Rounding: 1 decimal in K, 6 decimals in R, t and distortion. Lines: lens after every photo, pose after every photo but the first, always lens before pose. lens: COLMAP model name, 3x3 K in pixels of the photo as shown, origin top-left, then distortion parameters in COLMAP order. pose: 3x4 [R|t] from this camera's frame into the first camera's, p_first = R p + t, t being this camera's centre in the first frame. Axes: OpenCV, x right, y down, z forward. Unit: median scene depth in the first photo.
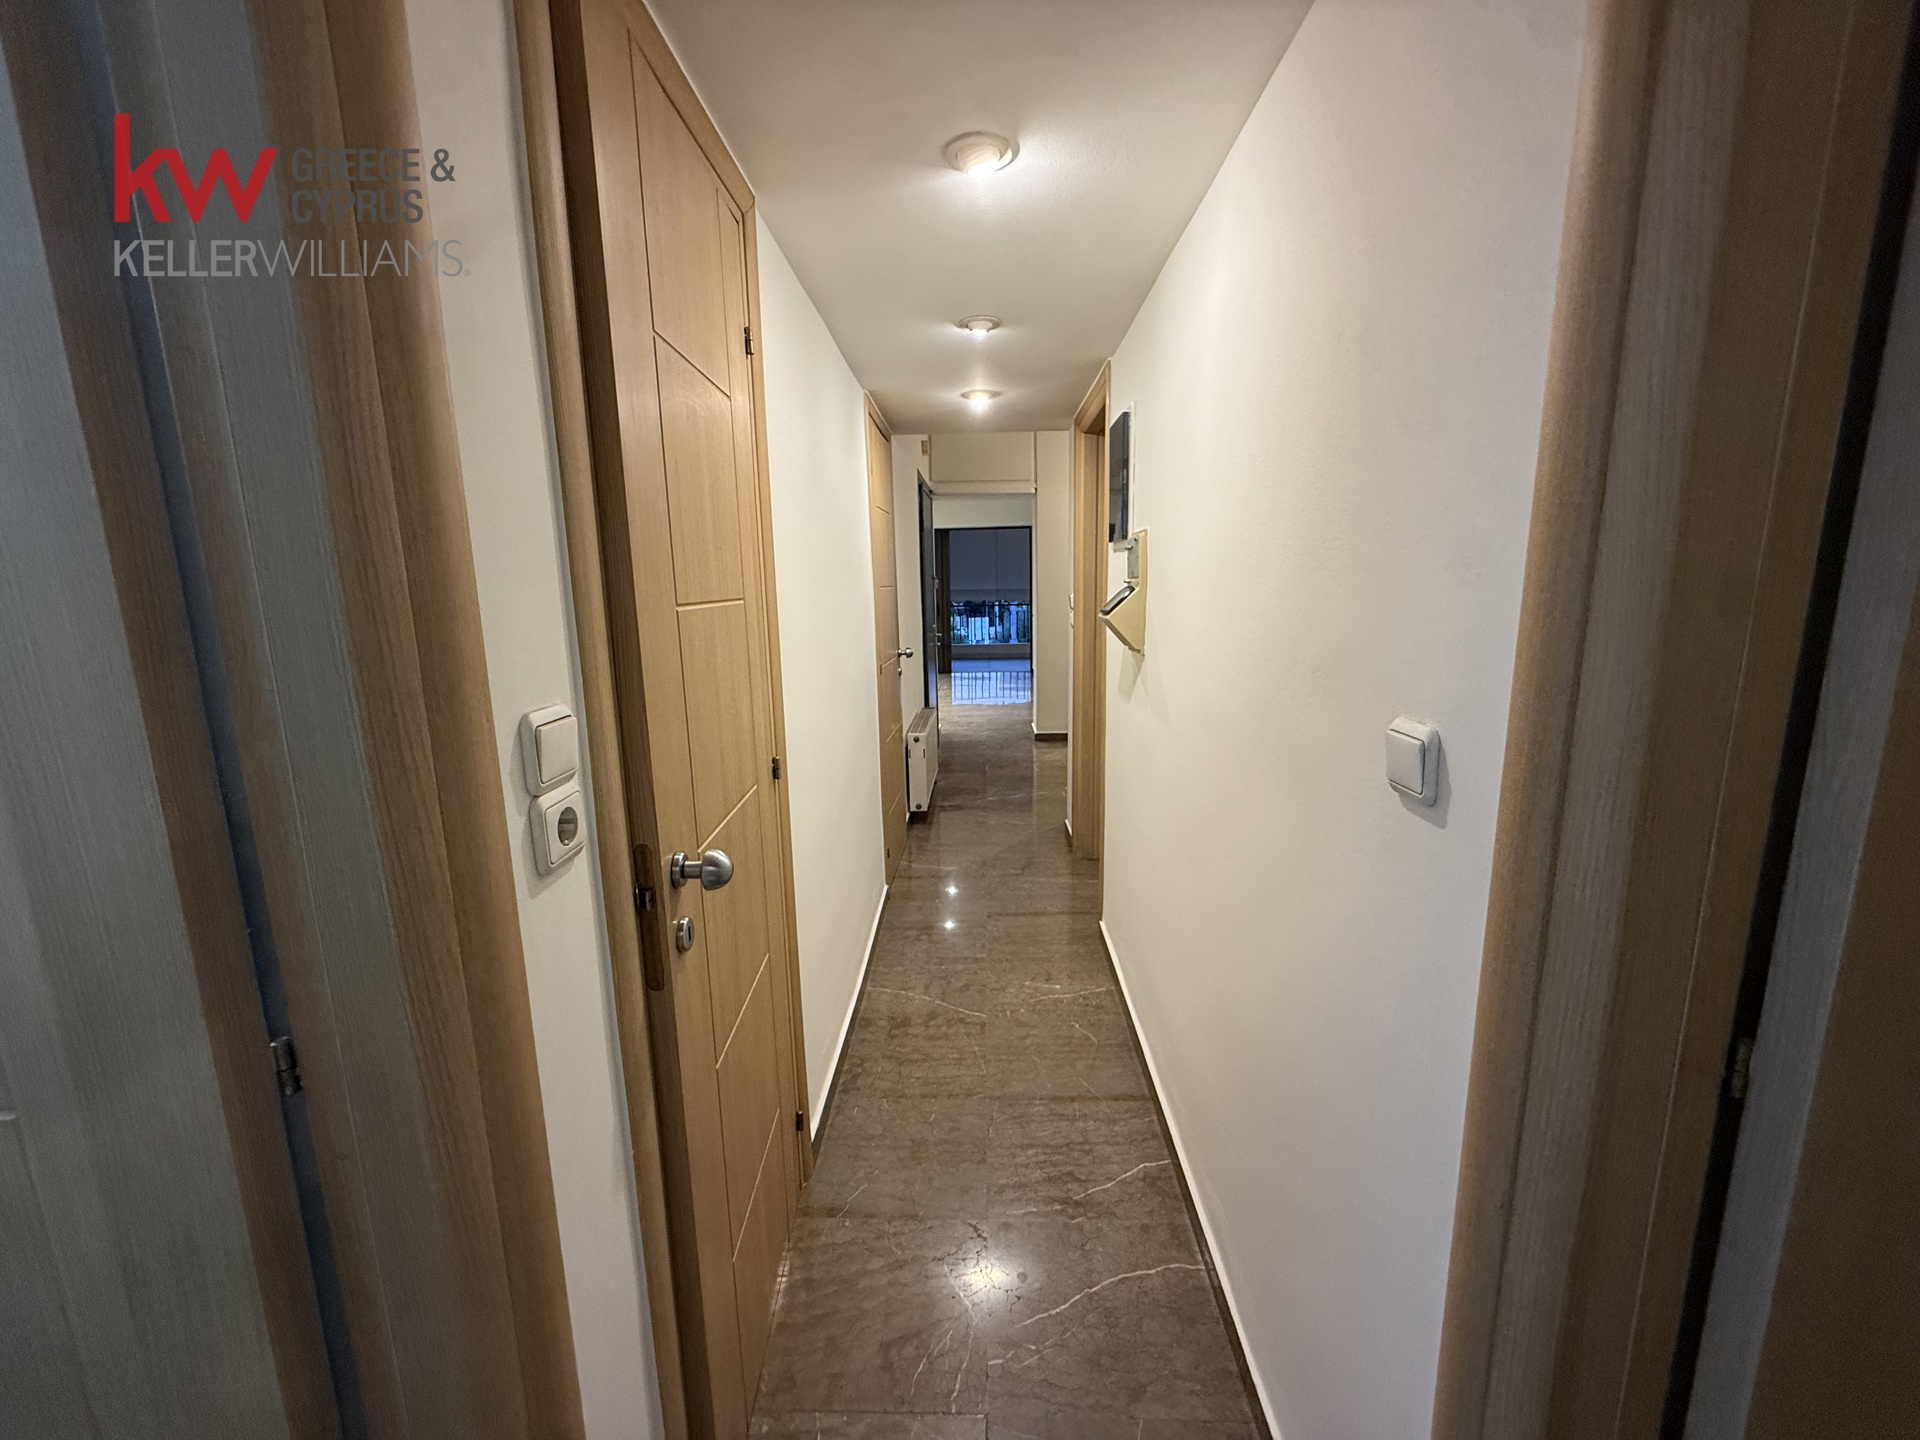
lens RADIAL K [[771.0, 0, 960.0], [0, 771.0, 720.0], [0, 0, 1]] dist [0.001398, -0.000143]
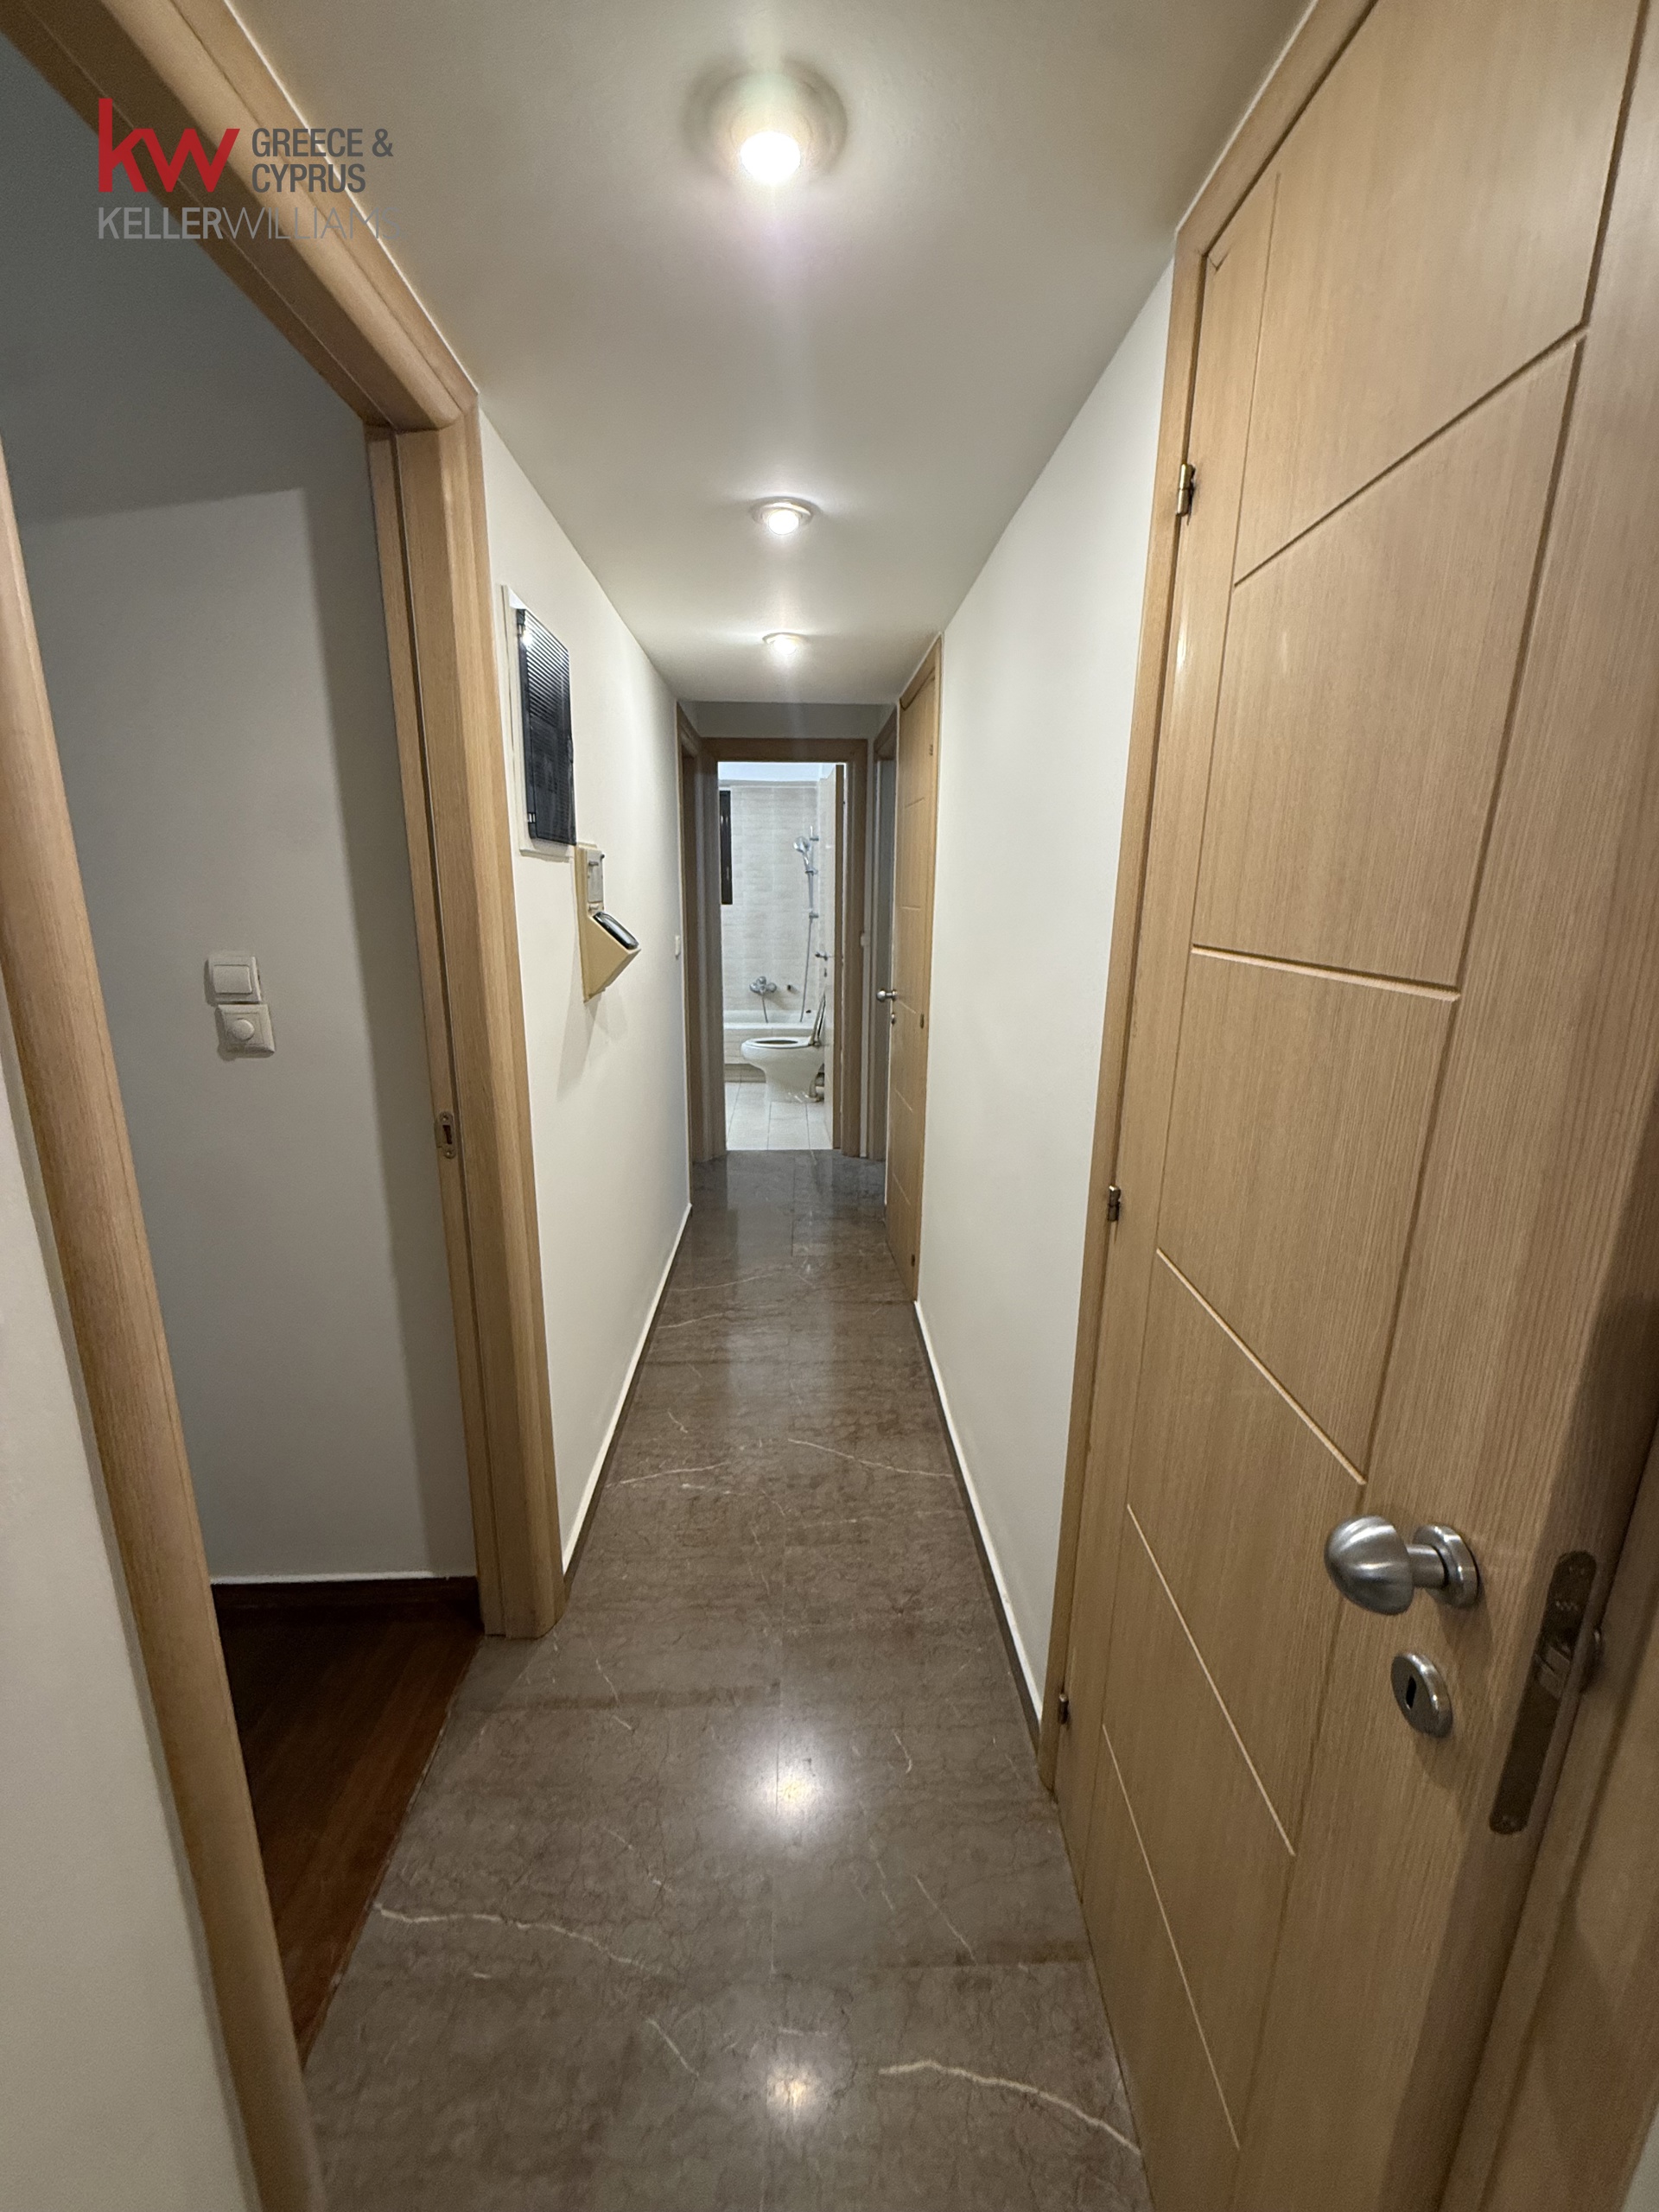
lens RADIAL K [[888.2, 0, 829.5], [0, 888.2, 1106.0], [0, 0, 1]] dist [0.001398, -0.000143]
pose [[-0.997998, 0.020504, -0.059828, 0.040125], [-0.006361, 0.908653, 0.417505, -0.340367], [0.062923, 0.417049, -0.906703, 1.742999]]
